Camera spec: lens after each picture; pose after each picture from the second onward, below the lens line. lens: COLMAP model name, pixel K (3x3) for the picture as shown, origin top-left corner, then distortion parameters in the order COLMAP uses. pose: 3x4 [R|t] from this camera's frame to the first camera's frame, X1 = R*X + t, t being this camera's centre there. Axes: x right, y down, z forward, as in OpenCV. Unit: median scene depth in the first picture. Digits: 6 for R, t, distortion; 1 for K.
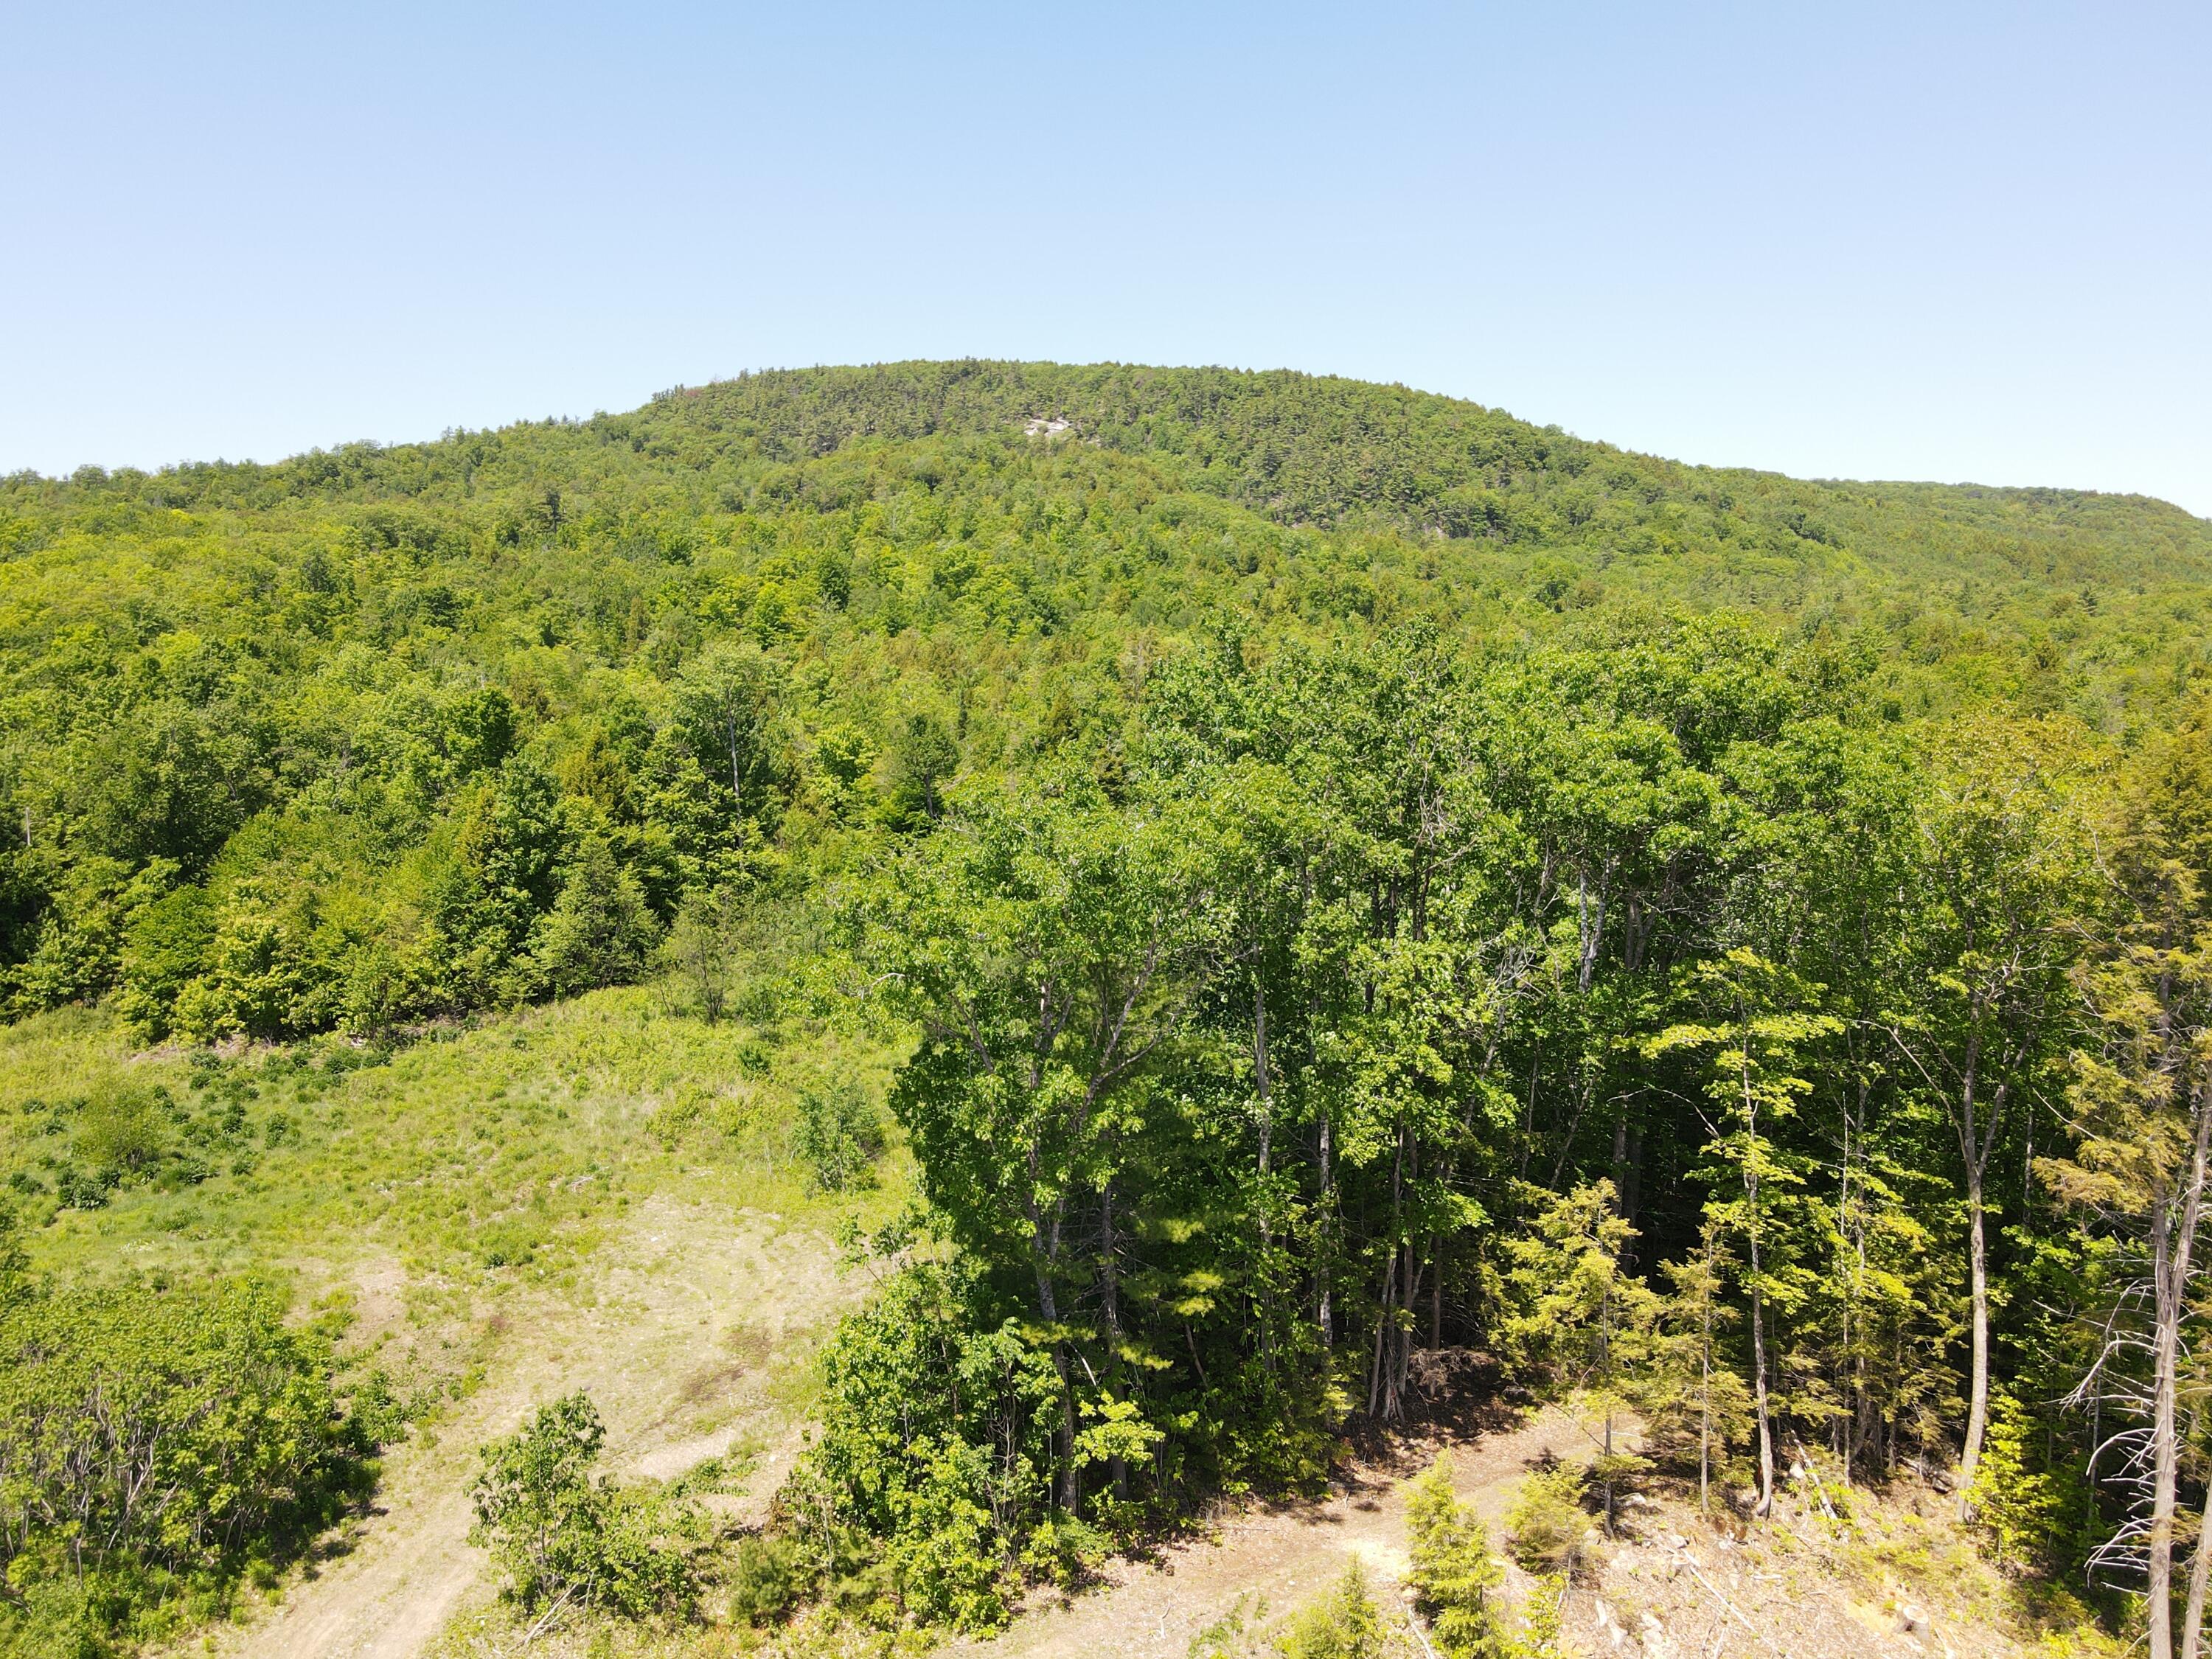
lens RADIAL K [[1629.2, 0, 1087.8], [0, 1629.2, 833.3], [0, 0, 1]] dist [0.005230, 0.005279]
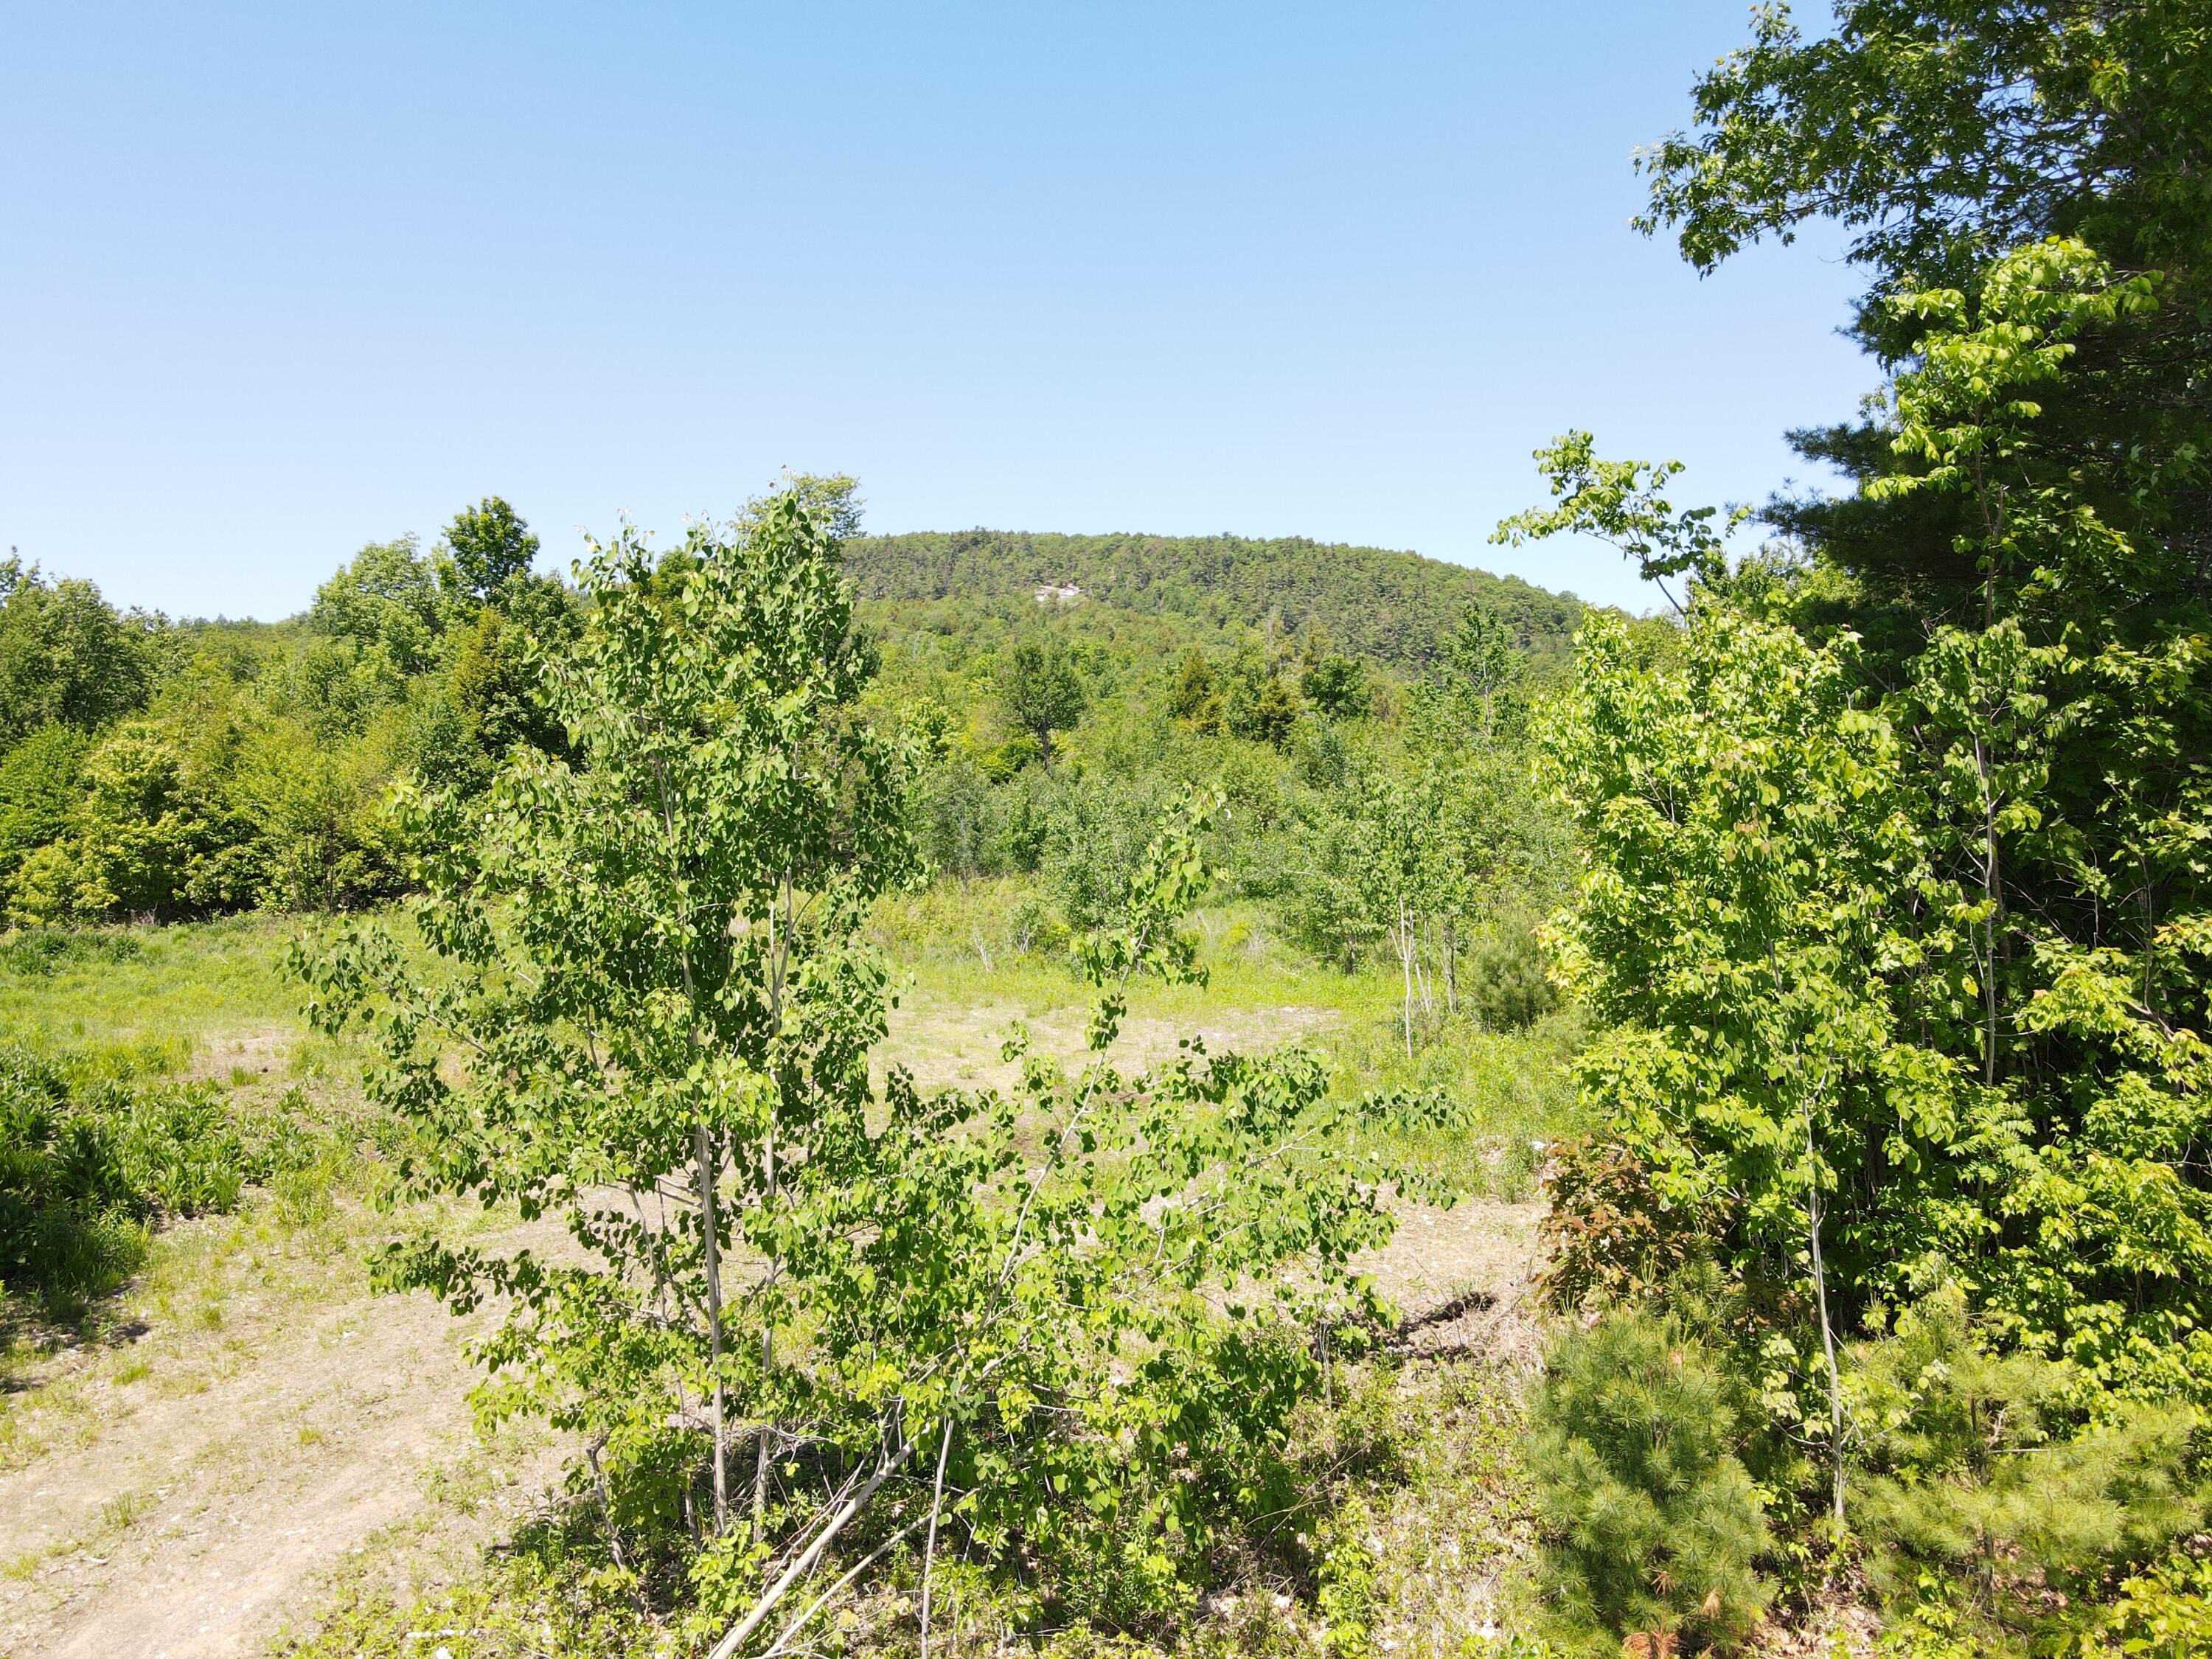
lens RADIAL K [[1629.2, 0, 1097.2], [0, 1629.2, 840.2], [0, 0, 1]] dist [0.005230, 0.005279]
pose [[0.999924, 0.002615, 0.012042, -0.033457], [-0.001164, 0.992900, -0.118950, 0.047899], [-0.012267, 0.118927, 0.992827, 0.089575]]
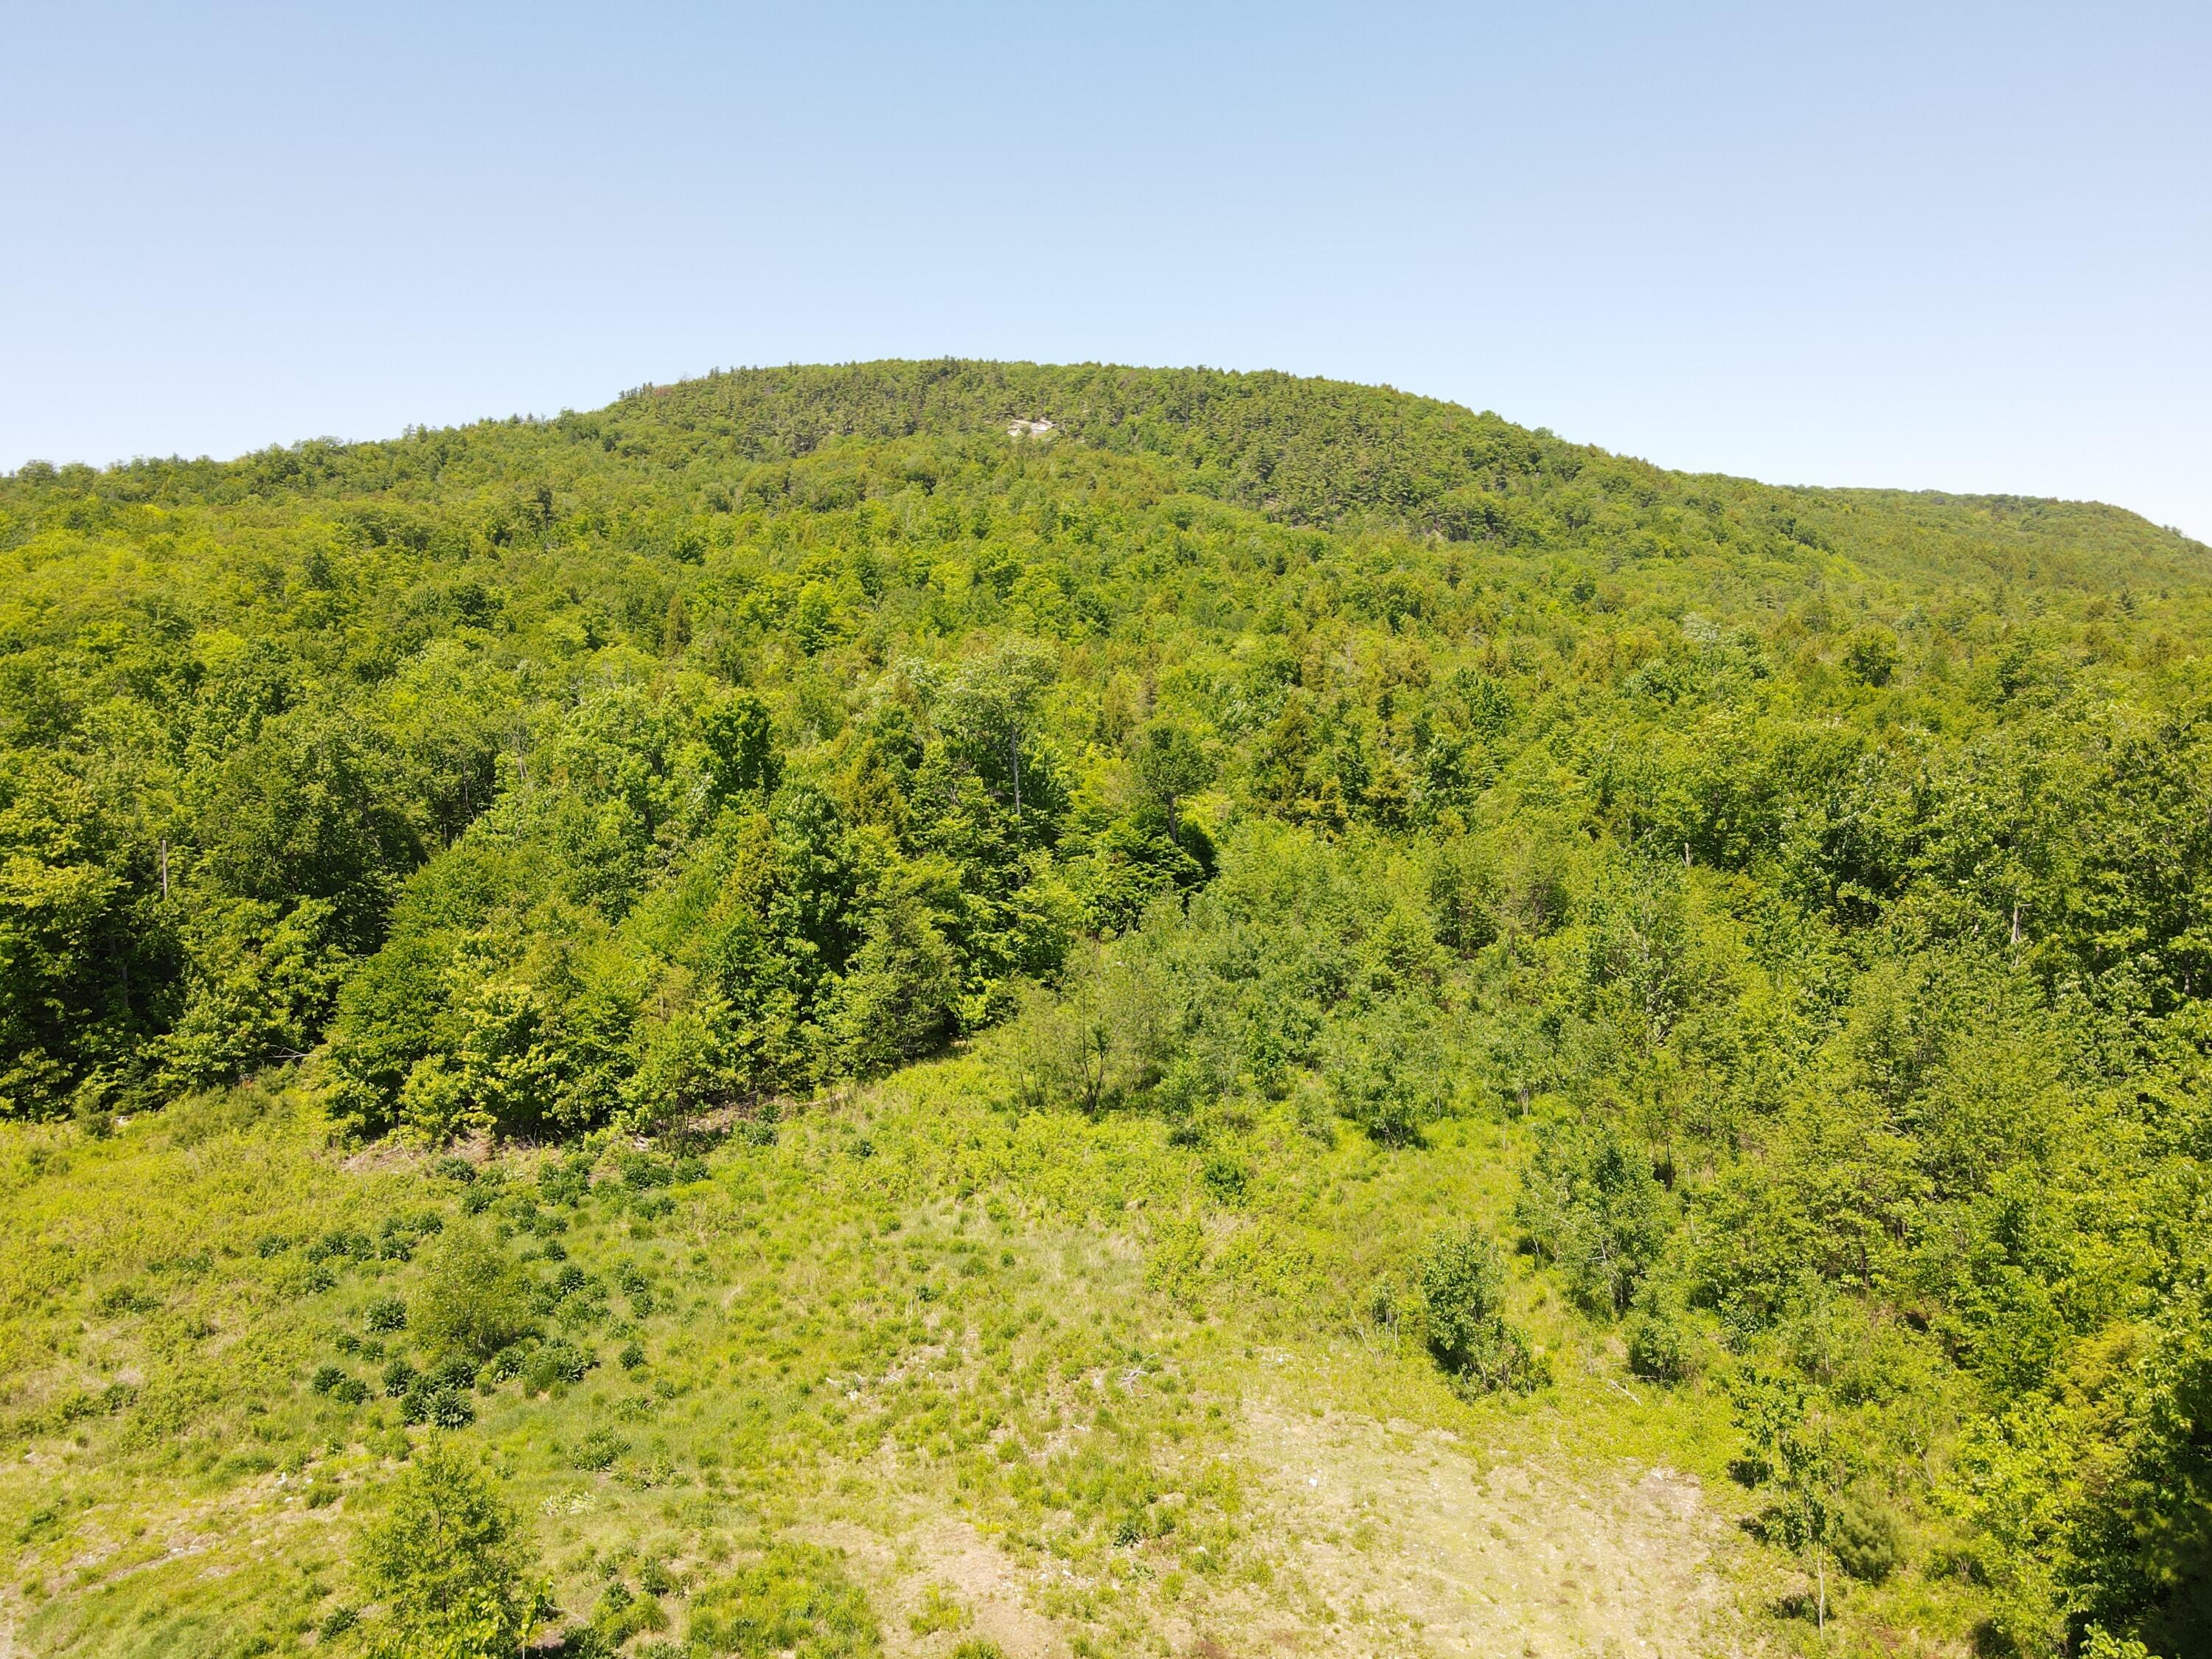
lens RADIAL K [[1629.2, 0, 1082.5], [0, 1629.2, 824.3], [0, 0, 1]] dist [0.005230, 0.005279]
pose [[0.999446, -0.002635, 0.033171, -0.071696], [0.002927, 0.999957, -0.008768, -0.005009], [-0.033147, 0.008860, 0.999411, 0.055873]]
